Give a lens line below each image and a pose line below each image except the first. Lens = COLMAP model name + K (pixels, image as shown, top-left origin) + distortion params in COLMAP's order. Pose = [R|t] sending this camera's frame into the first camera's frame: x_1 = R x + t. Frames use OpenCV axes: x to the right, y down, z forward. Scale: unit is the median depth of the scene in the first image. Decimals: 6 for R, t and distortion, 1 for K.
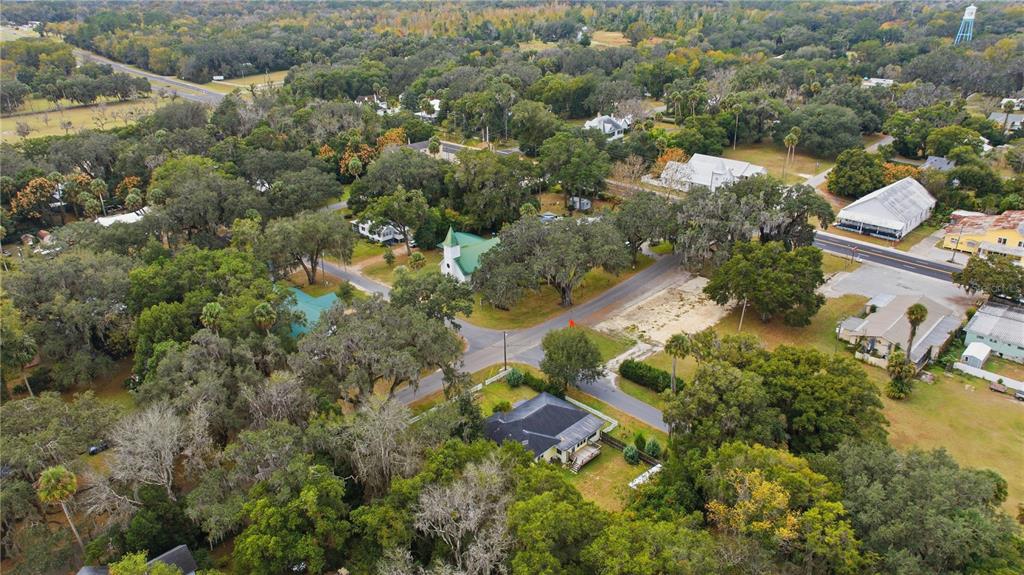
lens RADIAL K [[720.2, 0, 512.0], [0, 720.2, 287.5], [0, 0, 1]] dist [-0.053879, 0.082431]
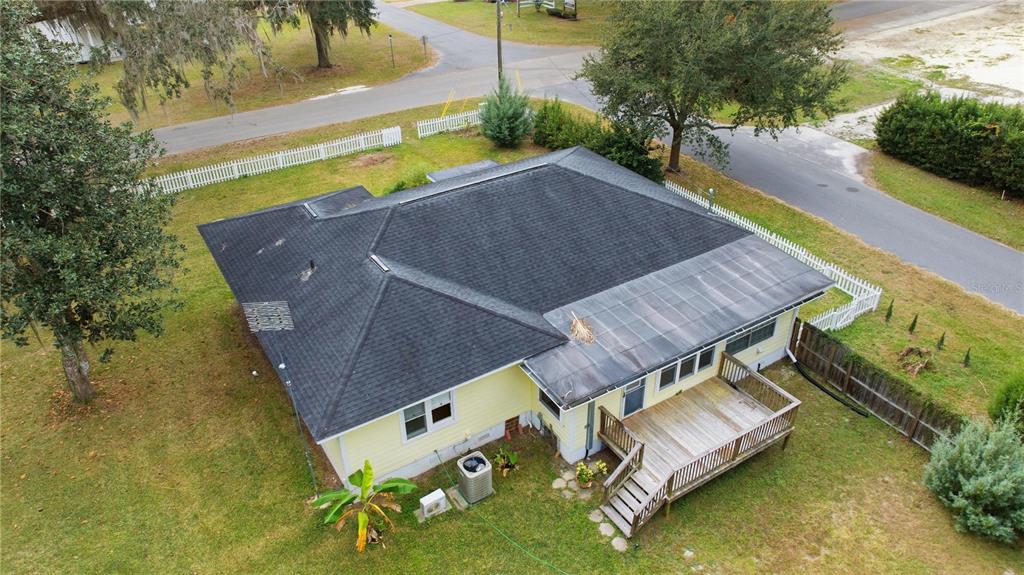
lens RADIAL K [[720.2, 0, 512.0], [0, 720.2, 287.5], [0, 0, 1]] dist [-0.053879, 0.082431]
pose [[0.971362, 0.121260, -0.204331, 0.085420], [-0.088196, 0.982540, 0.163816, 0.164889], [0.220627, -0.141104, 0.965098, 0.790195]]
